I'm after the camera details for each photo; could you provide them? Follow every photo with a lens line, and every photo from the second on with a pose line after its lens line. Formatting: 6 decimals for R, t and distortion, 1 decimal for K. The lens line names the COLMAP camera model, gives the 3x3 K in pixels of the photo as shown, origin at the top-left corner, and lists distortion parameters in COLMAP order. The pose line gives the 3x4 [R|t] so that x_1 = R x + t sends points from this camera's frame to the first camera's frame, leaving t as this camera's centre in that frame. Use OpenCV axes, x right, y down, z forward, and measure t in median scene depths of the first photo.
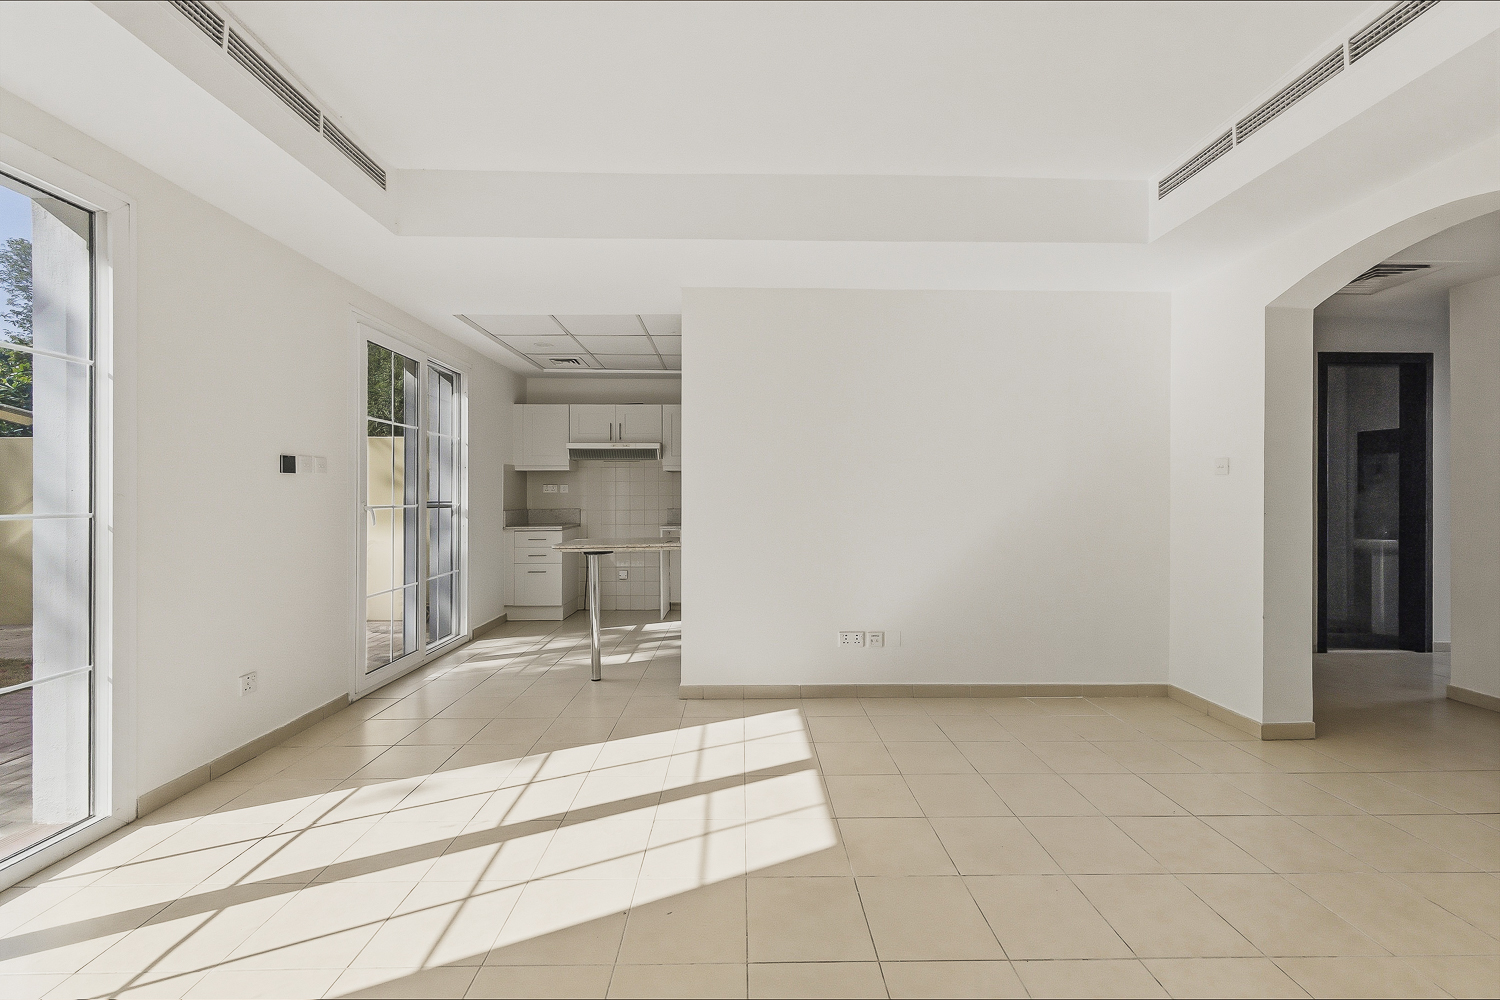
lens RADIAL K [[592.2, 0, 749.1], [0, 592.2, 497.5], [0, 0, 1]] dist [0.015220, 0.000100]
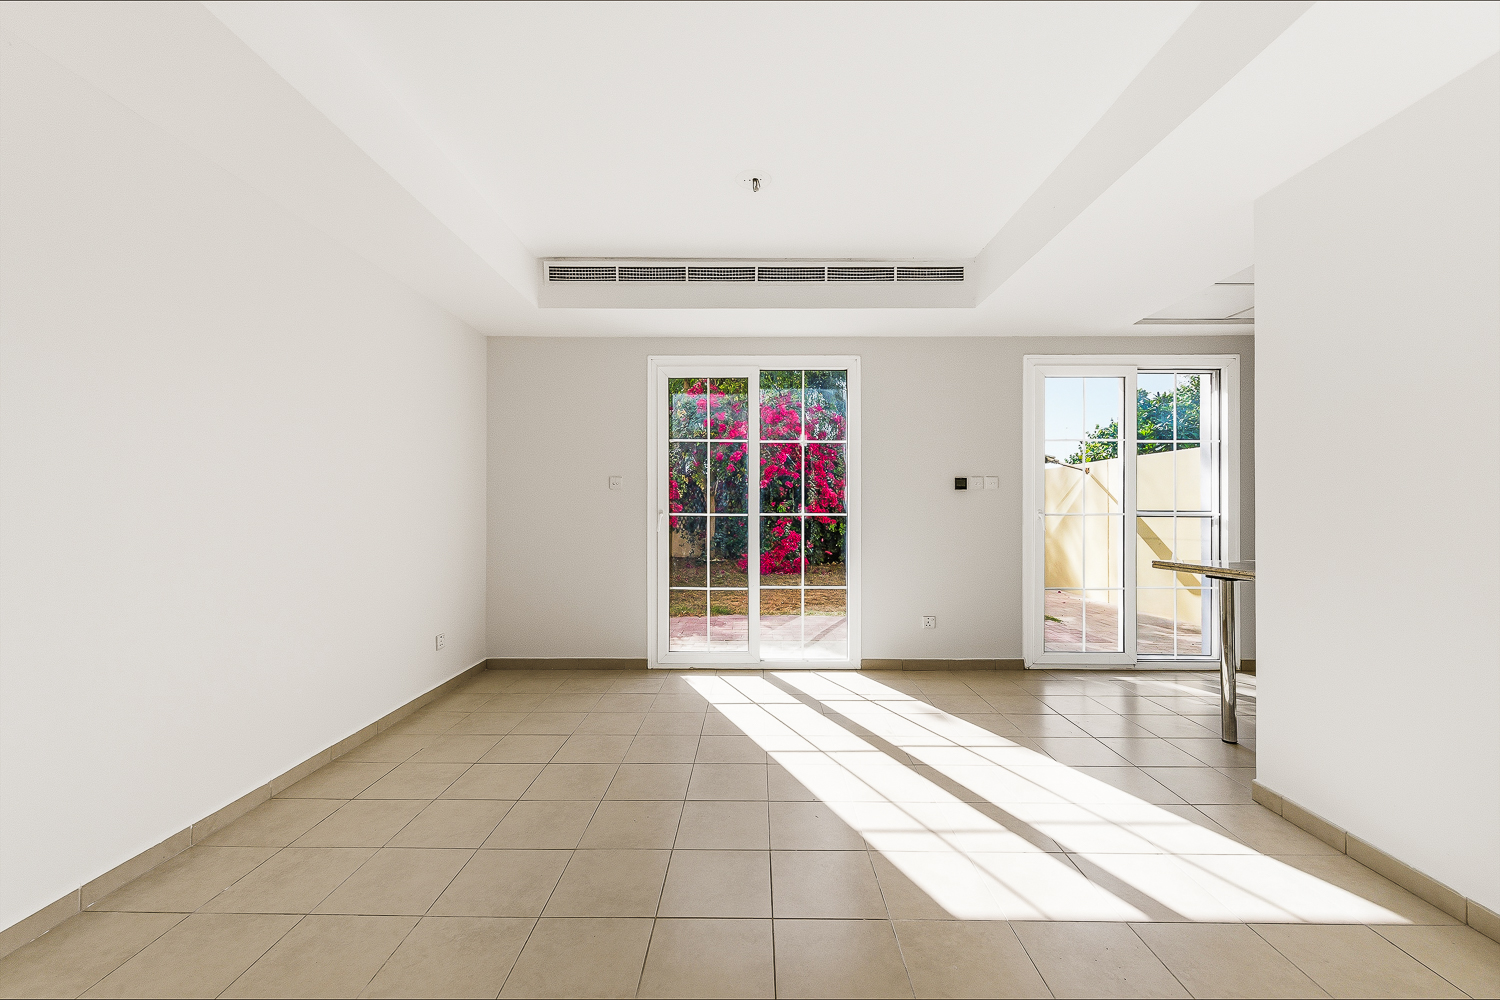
lens RADIAL K [[592.2, 0, 746.1], [0, 592.2, 501.8], [0, 0, 1]] dist [0.015220, 0.000100]
pose [[-0.010361, -0.000828, -0.999946, 0.589509], [-0.000624, 0.999999, -0.000821, -0.008051], [0.999946, 0.000615, -0.010361, 0.410342]]
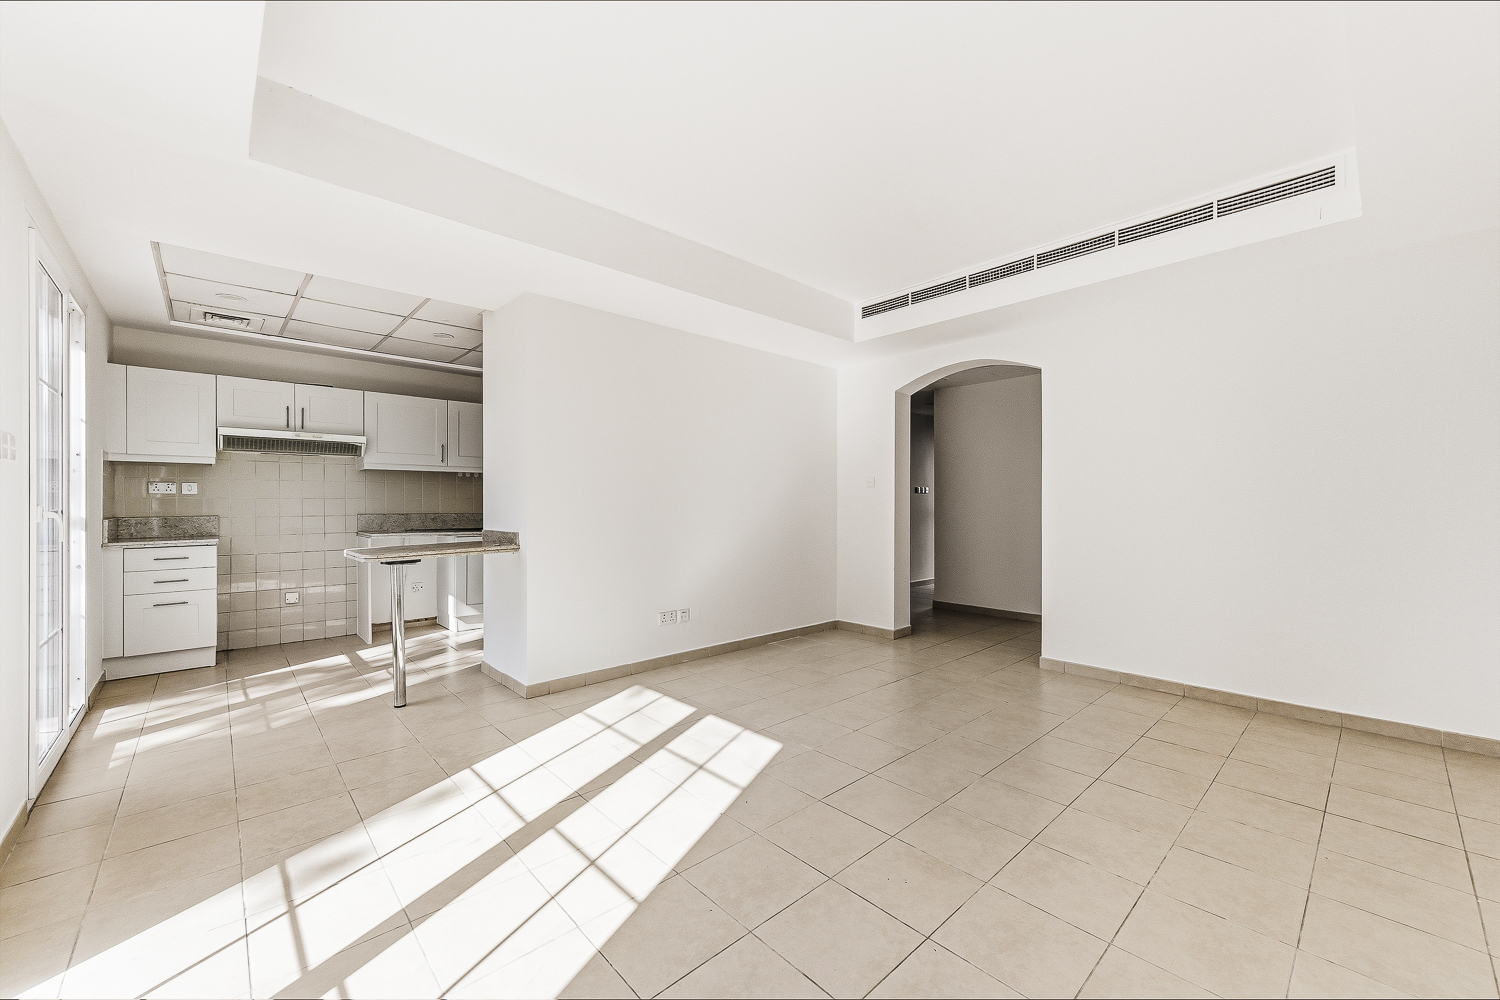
lens RADIAL K [[592.2, 0, 742.2], [0, 592.2, 501.7], [0, 0, 1]] dist [0.015220, 0.000100]
pose [[0.750955, 0.000515, 0.660353, -0.503269], [0.000187, 0.999999, -0.000994, 0.004399], [-0.660353, 0.000870, 0.750955, -0.000903]]
